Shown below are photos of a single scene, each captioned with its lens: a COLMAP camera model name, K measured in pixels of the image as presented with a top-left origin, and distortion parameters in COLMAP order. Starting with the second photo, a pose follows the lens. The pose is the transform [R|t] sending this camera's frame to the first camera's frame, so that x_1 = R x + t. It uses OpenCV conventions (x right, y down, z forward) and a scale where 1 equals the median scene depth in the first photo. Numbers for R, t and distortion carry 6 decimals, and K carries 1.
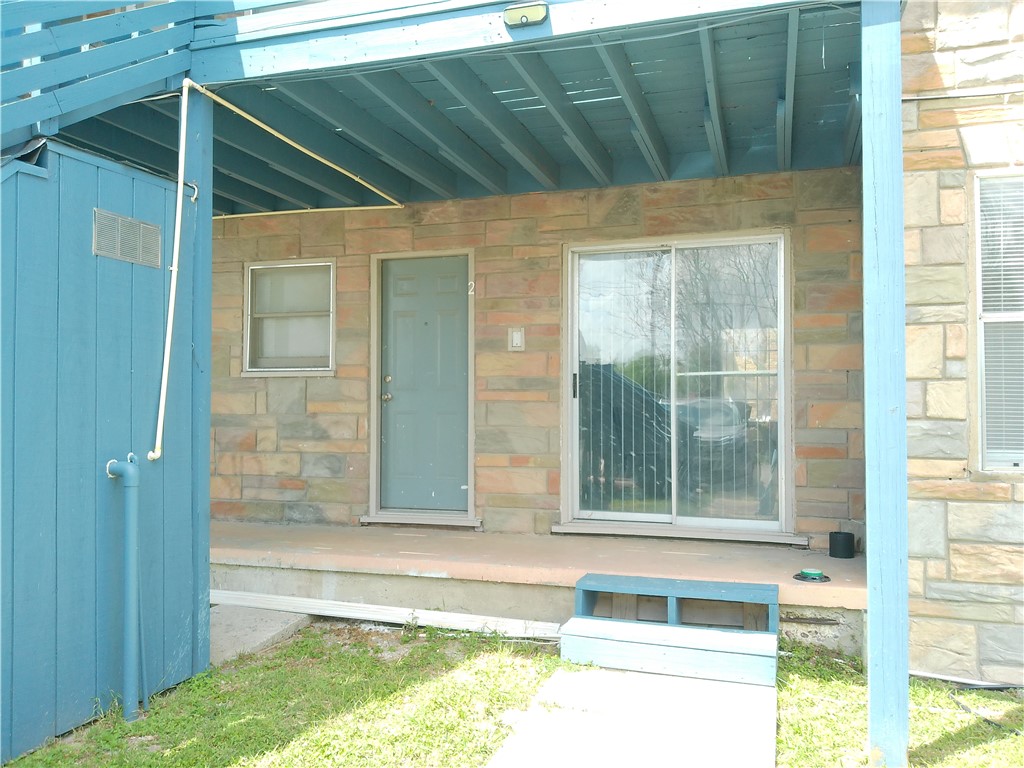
lens RADIAL K [[819.5, 0, 512.8], [0, 819.5, 386.8], [0, 0, 1]] dist [0.023735, -0.072676]
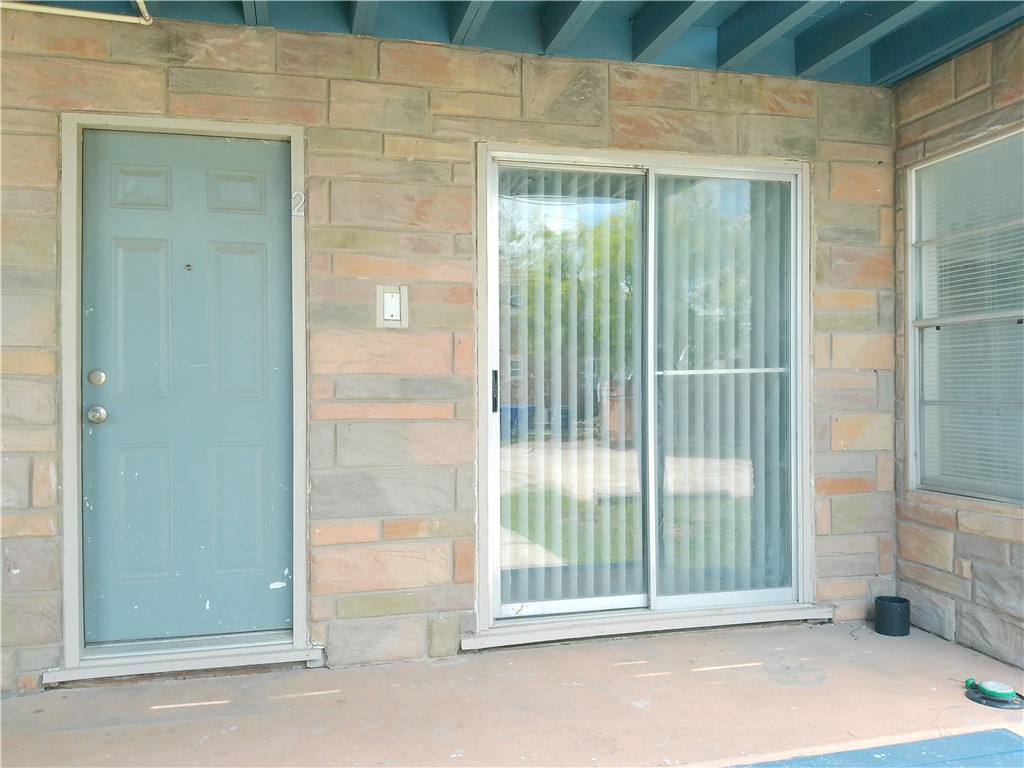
lens RADIAL K [[819.5, 0, 518.5], [0, 819.5, 386.0], [0, 0, 1]] dist [0.023735, -0.072676]
pose [[0.845464, -0.005514, 0.534004, -0.217256], [-0.004853, 0.999826, 0.018008, -0.015528], [-0.534010, -0.017816, 0.845290, 0.495514]]
